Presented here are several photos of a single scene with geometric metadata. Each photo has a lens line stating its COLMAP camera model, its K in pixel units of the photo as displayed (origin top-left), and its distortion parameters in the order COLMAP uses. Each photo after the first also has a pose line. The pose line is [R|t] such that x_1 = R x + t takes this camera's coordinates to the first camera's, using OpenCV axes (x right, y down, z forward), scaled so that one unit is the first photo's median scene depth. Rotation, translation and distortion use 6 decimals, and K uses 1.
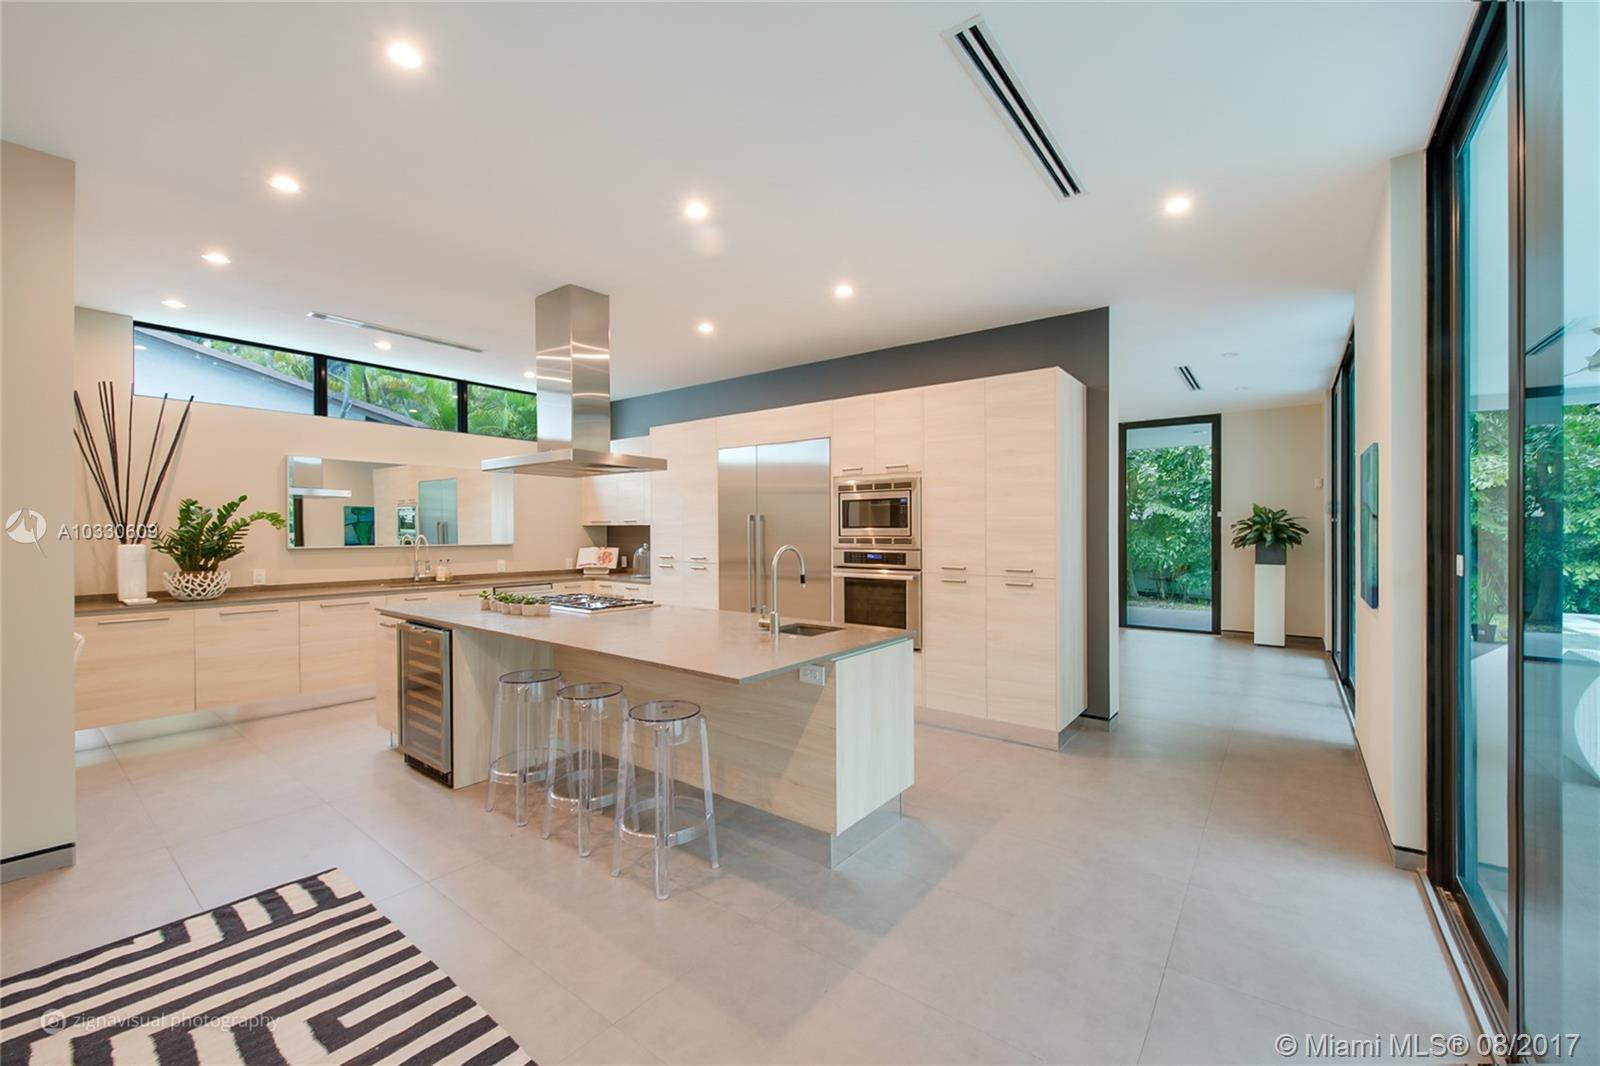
lens RADIAL K [[634.0, 0, 800.0], [0, 634.0, 533.0], [0, 0, 1]] dist [-0.002284, -0.000253]
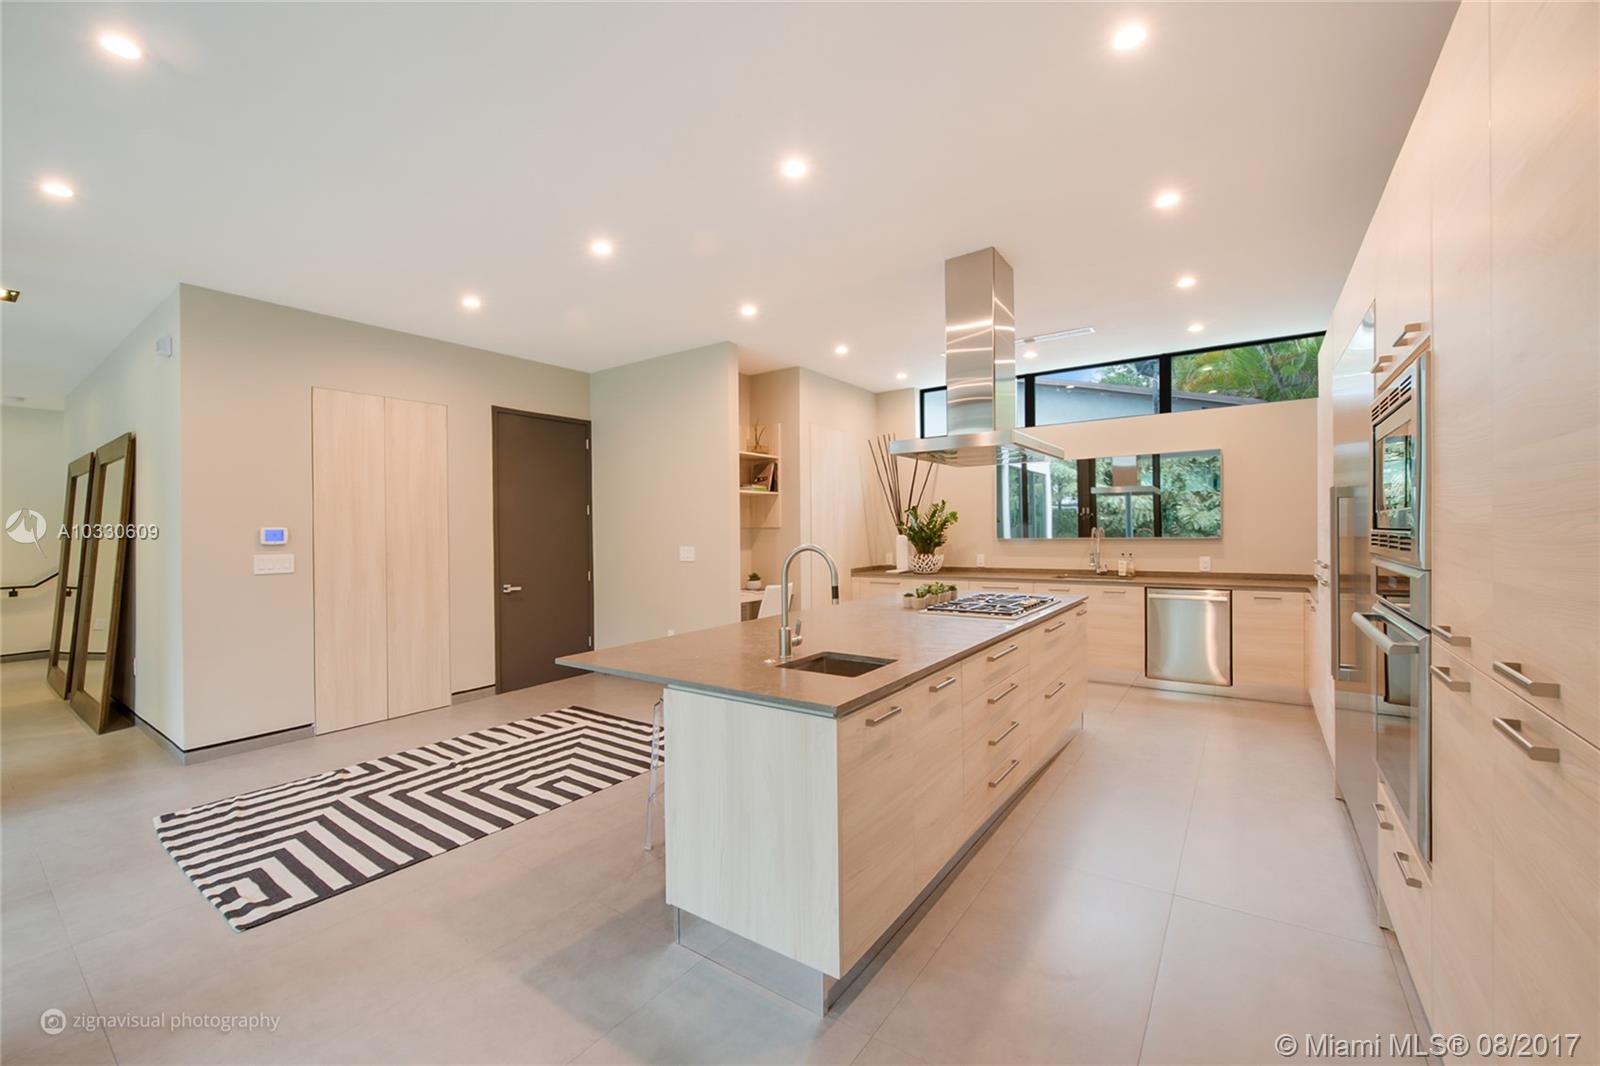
lens RADIAL K [[634.0, 0, 800.0], [0, 634.0, 533.0], [0, 0, 1]] dist [-0.002284, -0.000253]
pose [[0.069618, 0.005463, -0.997559, 0.471518], [0.011957, 0.999909, 0.006310, -0.000667], [0.997502, -0.012367, 0.069546, 0.597980]]
